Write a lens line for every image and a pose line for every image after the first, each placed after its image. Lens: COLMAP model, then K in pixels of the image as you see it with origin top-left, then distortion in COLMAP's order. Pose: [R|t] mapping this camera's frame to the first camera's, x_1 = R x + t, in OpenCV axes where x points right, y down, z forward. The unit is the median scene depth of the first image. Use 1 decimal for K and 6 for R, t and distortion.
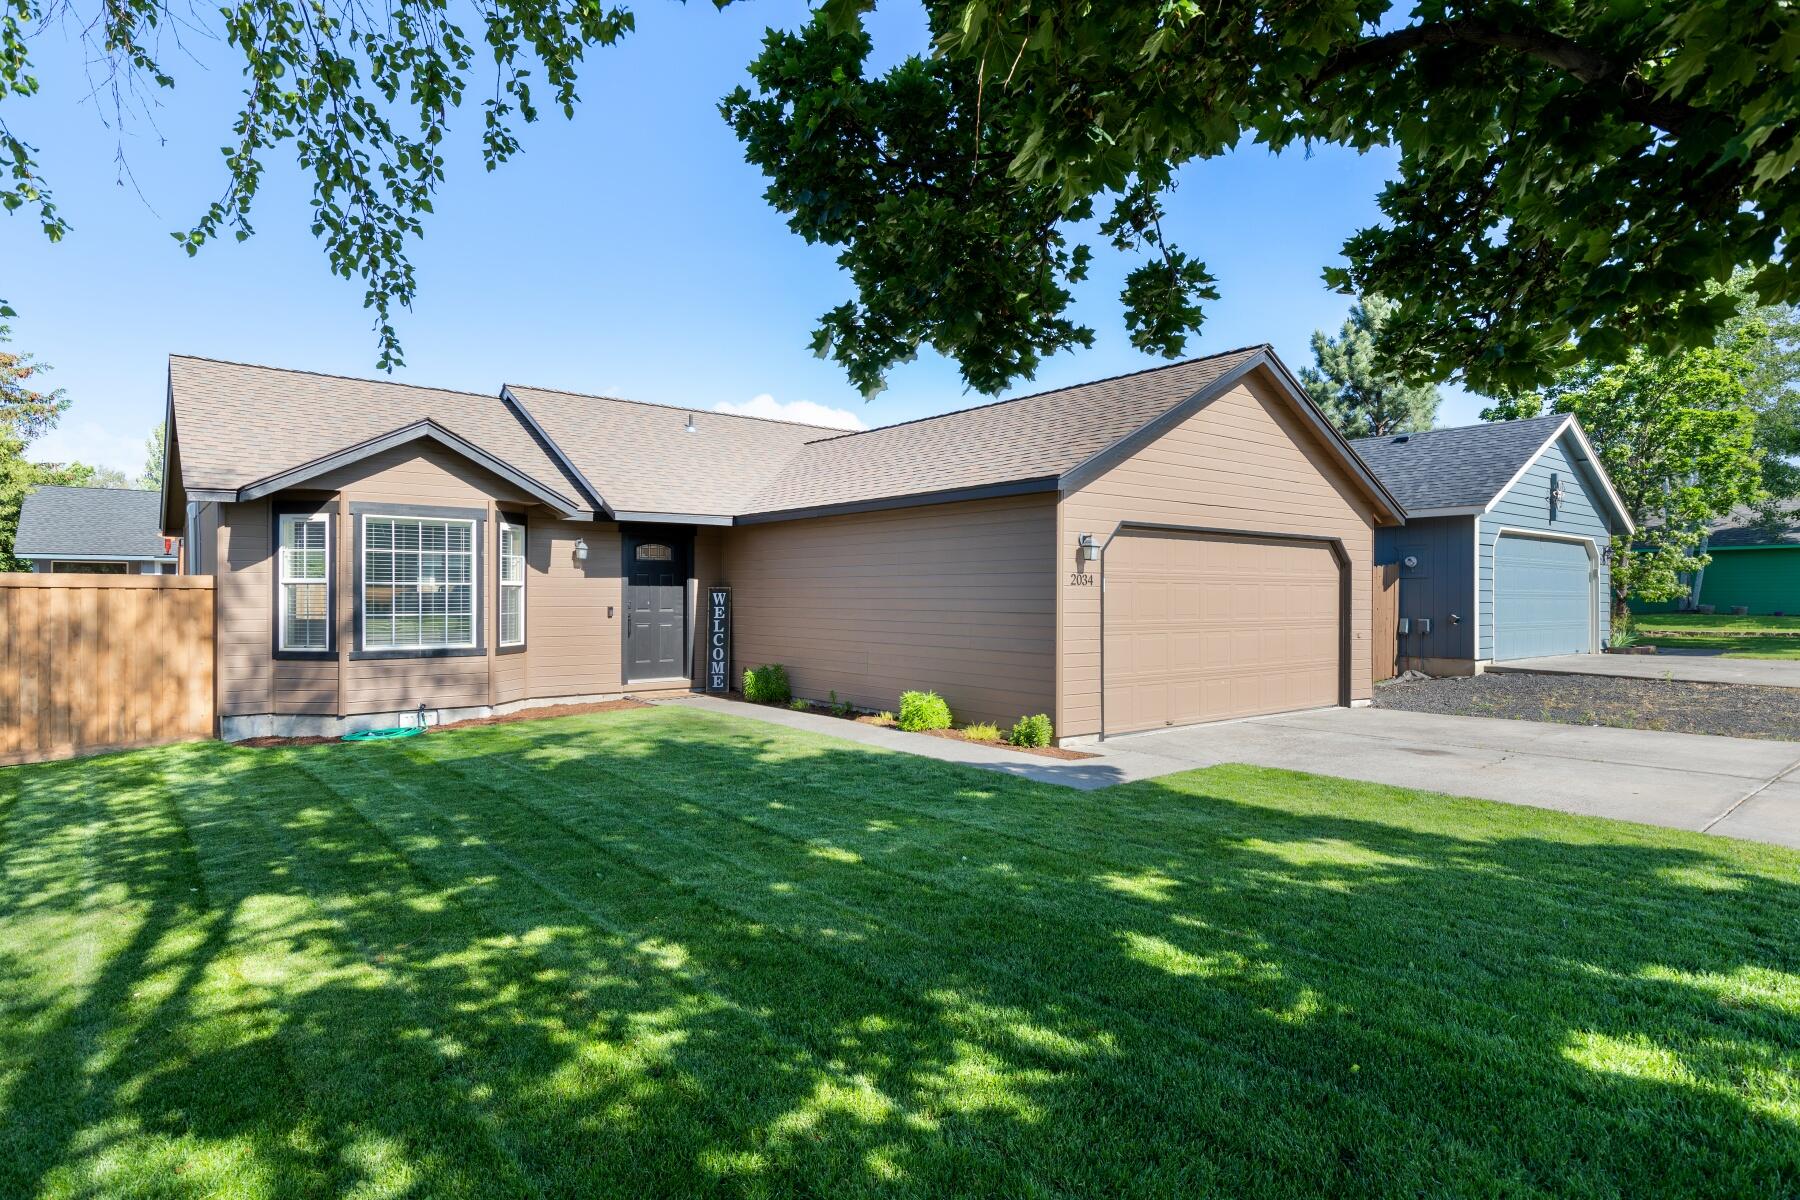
lens RADIAL K [[985.4, 0, 907.8], [0, 985.4, 600.1], [0, 0, 1]] dist [-0.000183, -0.000055]
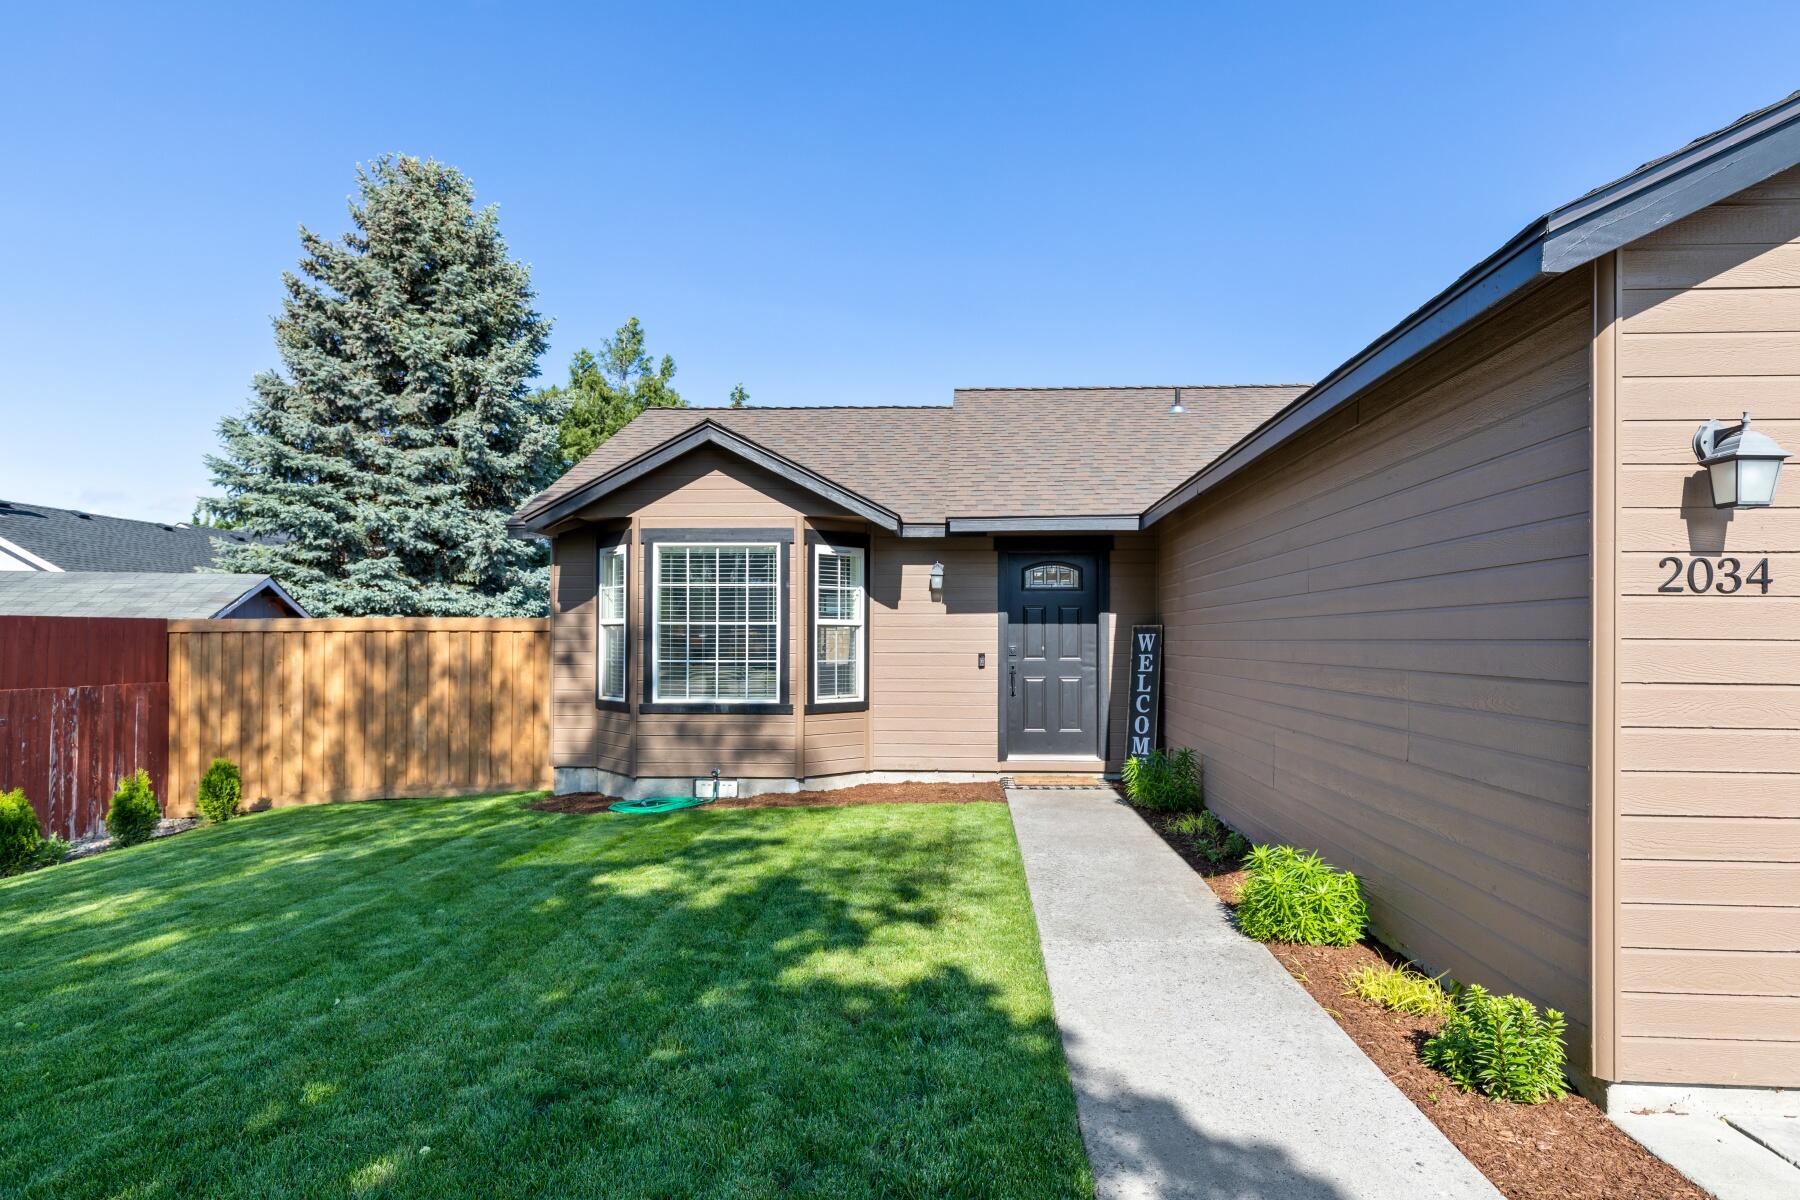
lens RADIAL K [[960.4, 0, 908.6], [0, 960.4, 632.6], [0, 0, 1]] dist [0.005642, 0.000415]
pose [[0.737004, -0.008214, -0.675839, 0.145597], [-0.000956, 0.999912, -0.013196, 0.001019], [0.675888, 0.010372, 0.736931, 0.454683]]
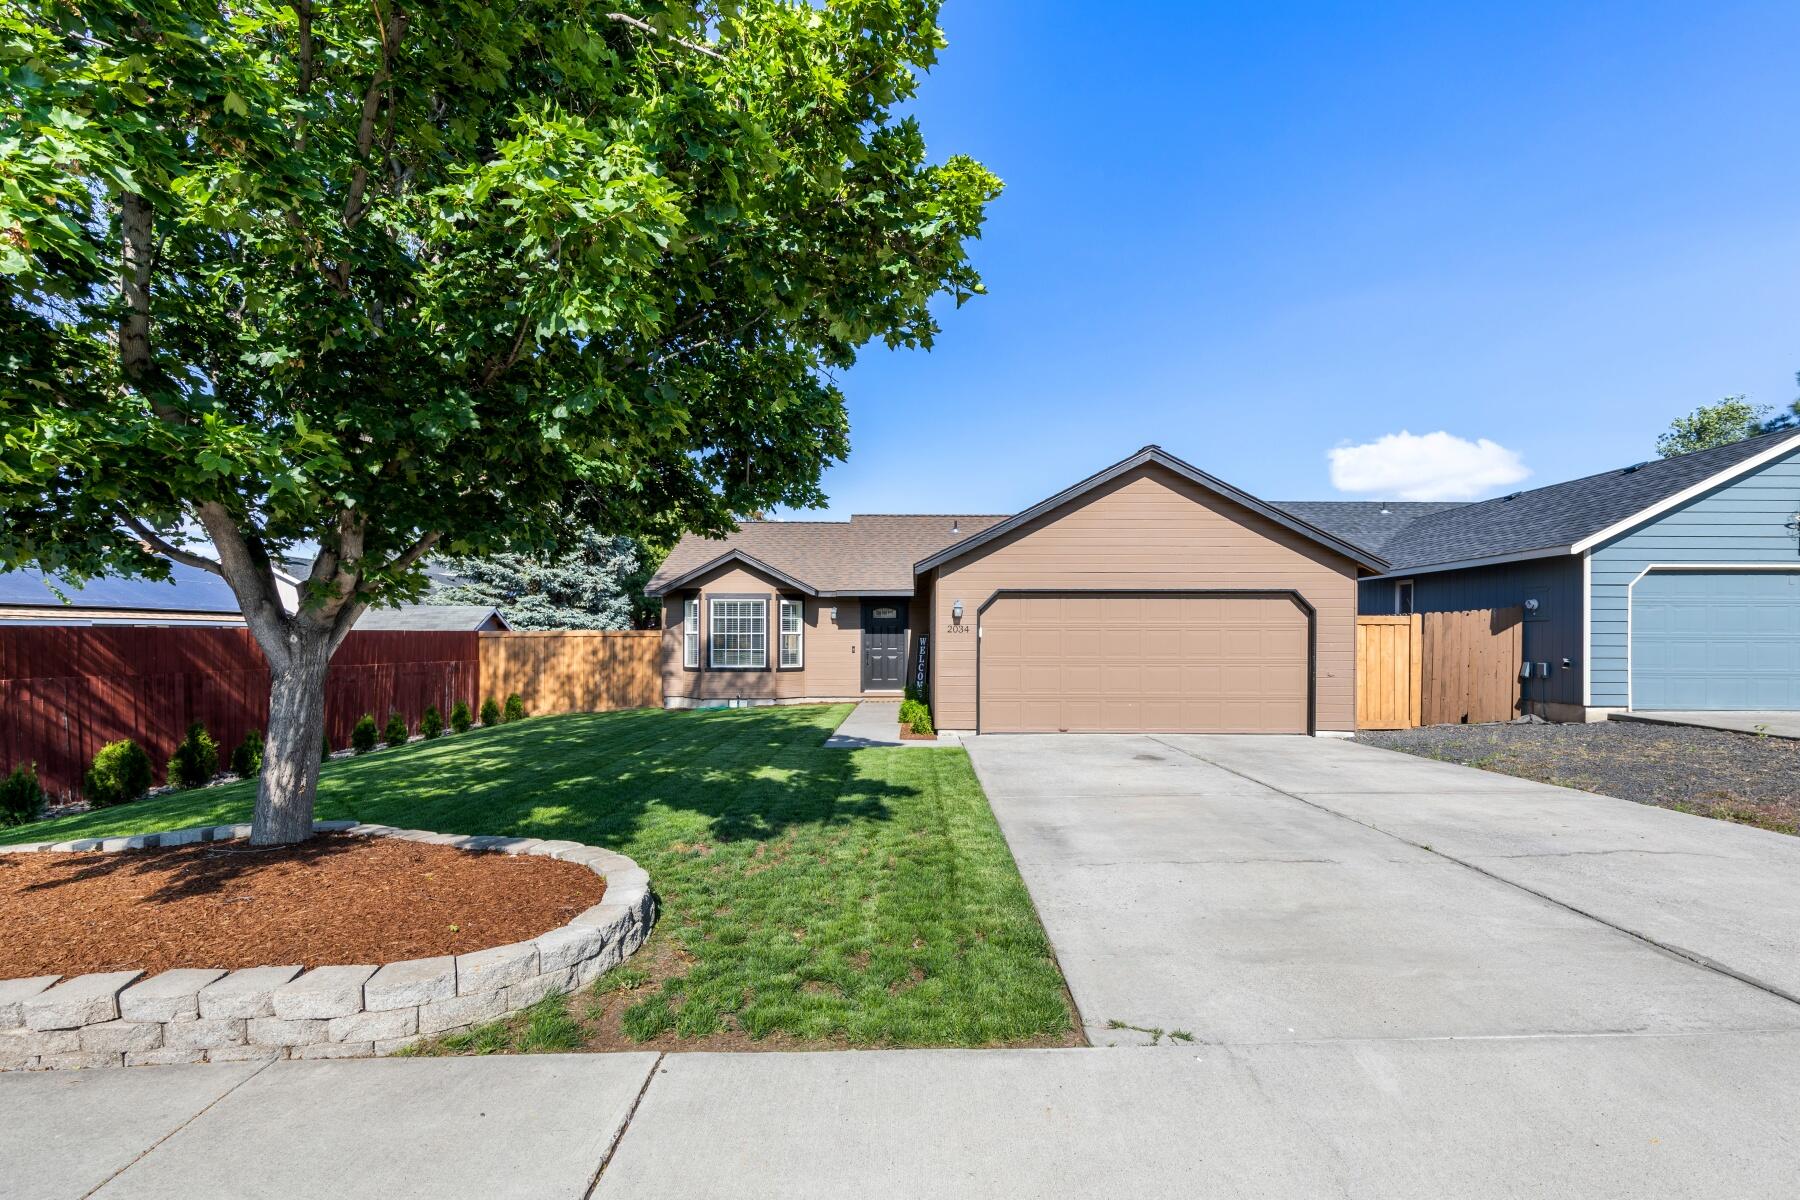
lens RADIAL K [[813.9, 0, 923.3], [0, 813.9, 648.8], [0, 0, 1]] dist [0.015661, -0.000085]
pose [[0.783309, 0.005542, -0.621608, 0.689341], [-0.001677, 0.999975, 0.006802, 0.001038], [0.621631, -0.004285, 0.783299, -0.023950]]
